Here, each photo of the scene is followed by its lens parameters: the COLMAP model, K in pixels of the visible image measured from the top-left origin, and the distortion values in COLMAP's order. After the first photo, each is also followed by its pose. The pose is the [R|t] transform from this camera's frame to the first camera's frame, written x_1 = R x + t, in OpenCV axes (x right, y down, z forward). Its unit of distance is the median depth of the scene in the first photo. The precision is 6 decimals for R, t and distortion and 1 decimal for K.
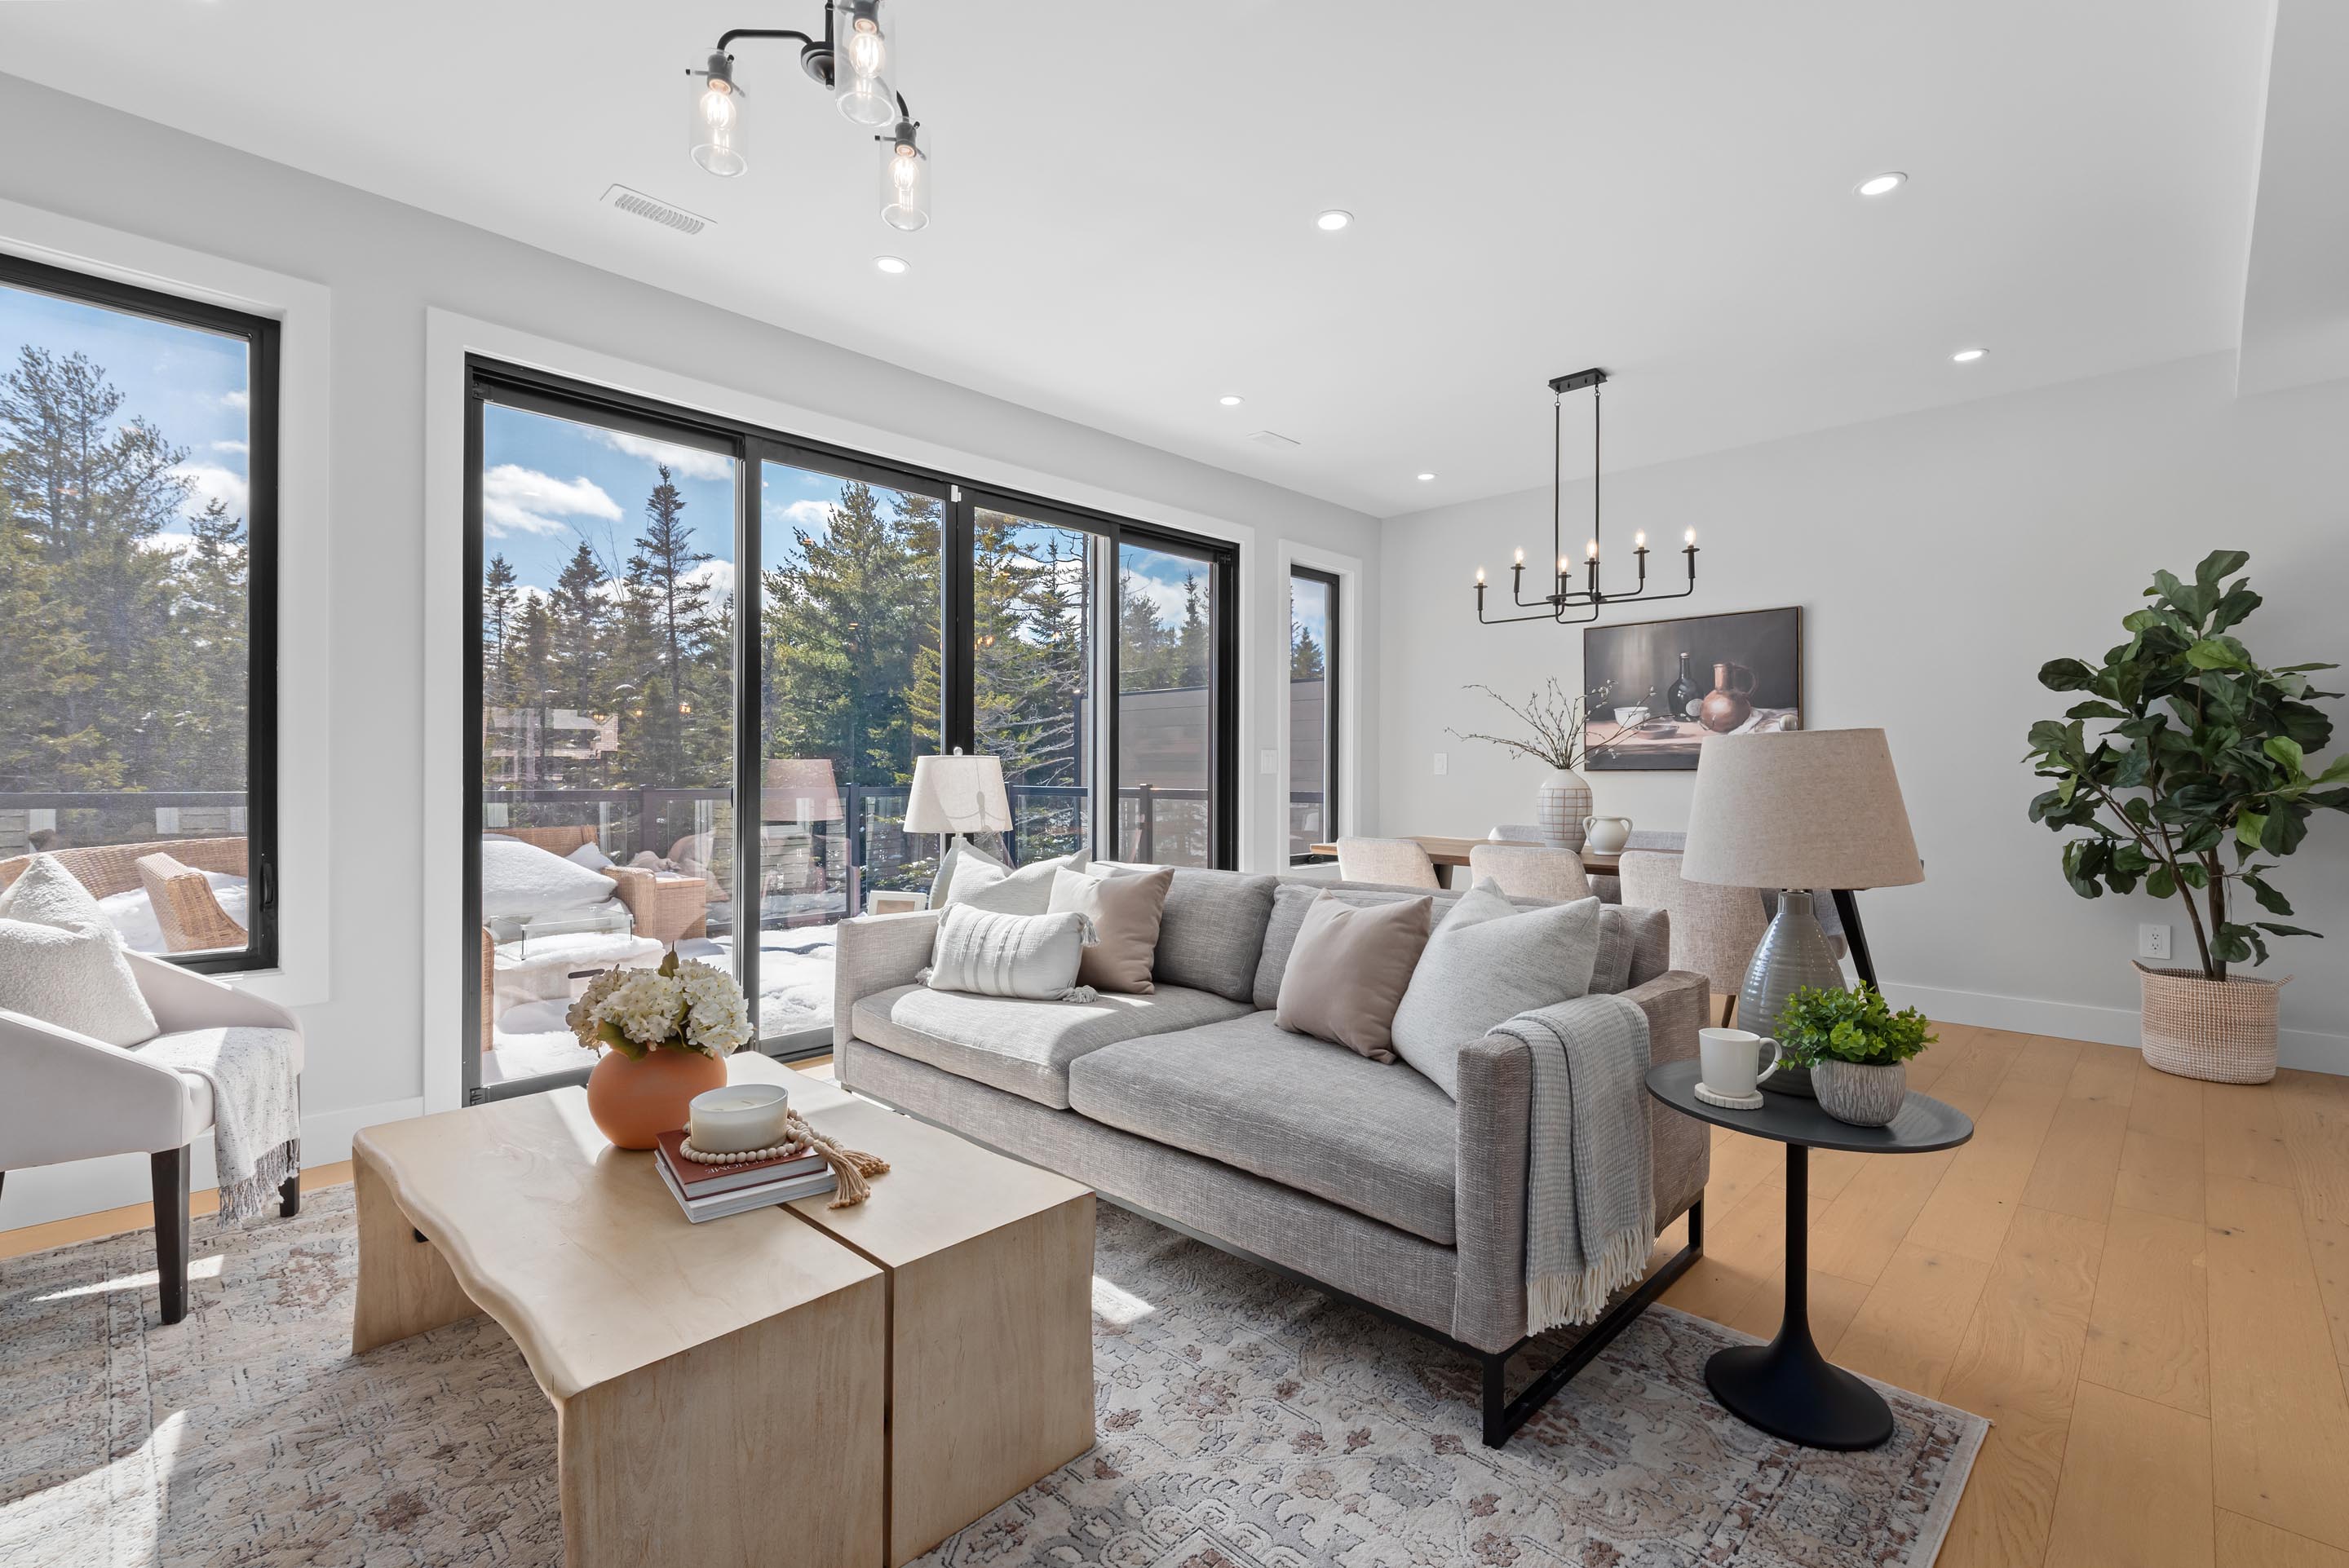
lens RADIAL K [[1035.2, 0, 1182.7], [0, 1035.2, 770.8], [0, 0, 1]] dist [0.008281, -0.000045]
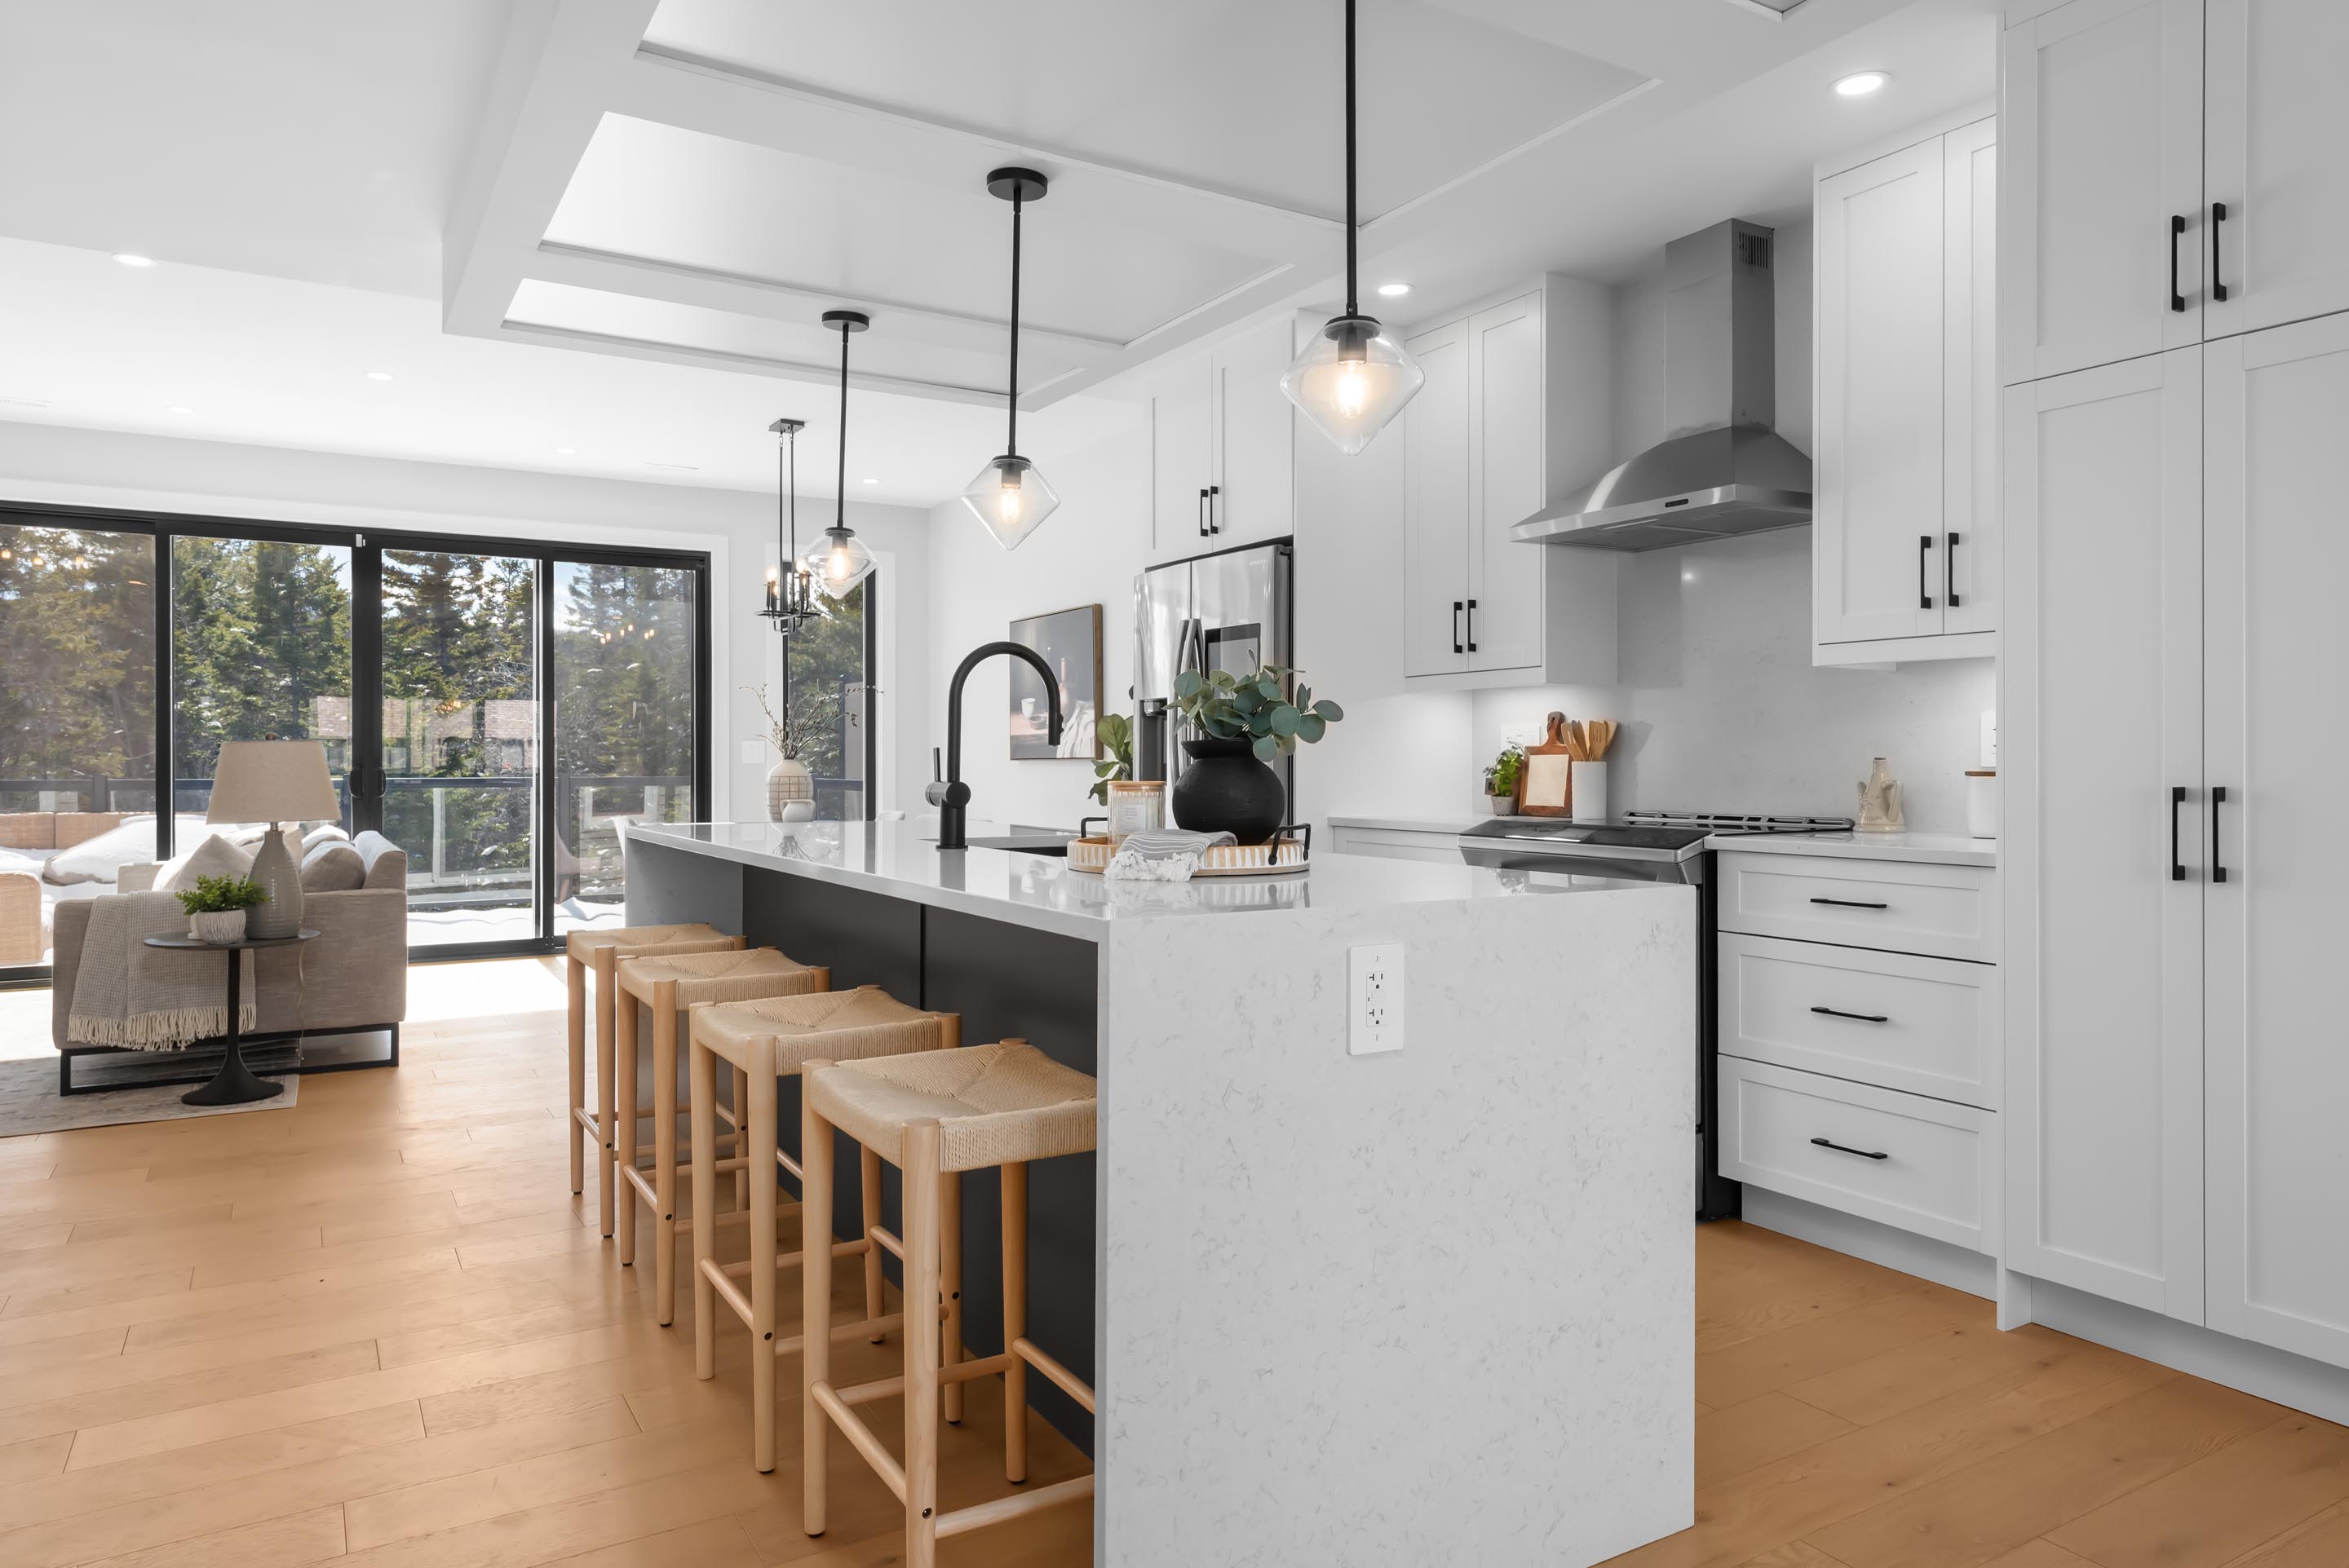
lens RADIAL K [[1477.8, 0, 1174.5], [0, 1477.8, 784.0], [0, 0, 1]] dist [0.020720, -0.001900]
pose [[0.964997, 0.000916, -0.262258, 1.235369], [0.003733, 0.999845, 0.017226, -0.000877], [0.262233, -0.017602, 0.964844, -0.492080]]
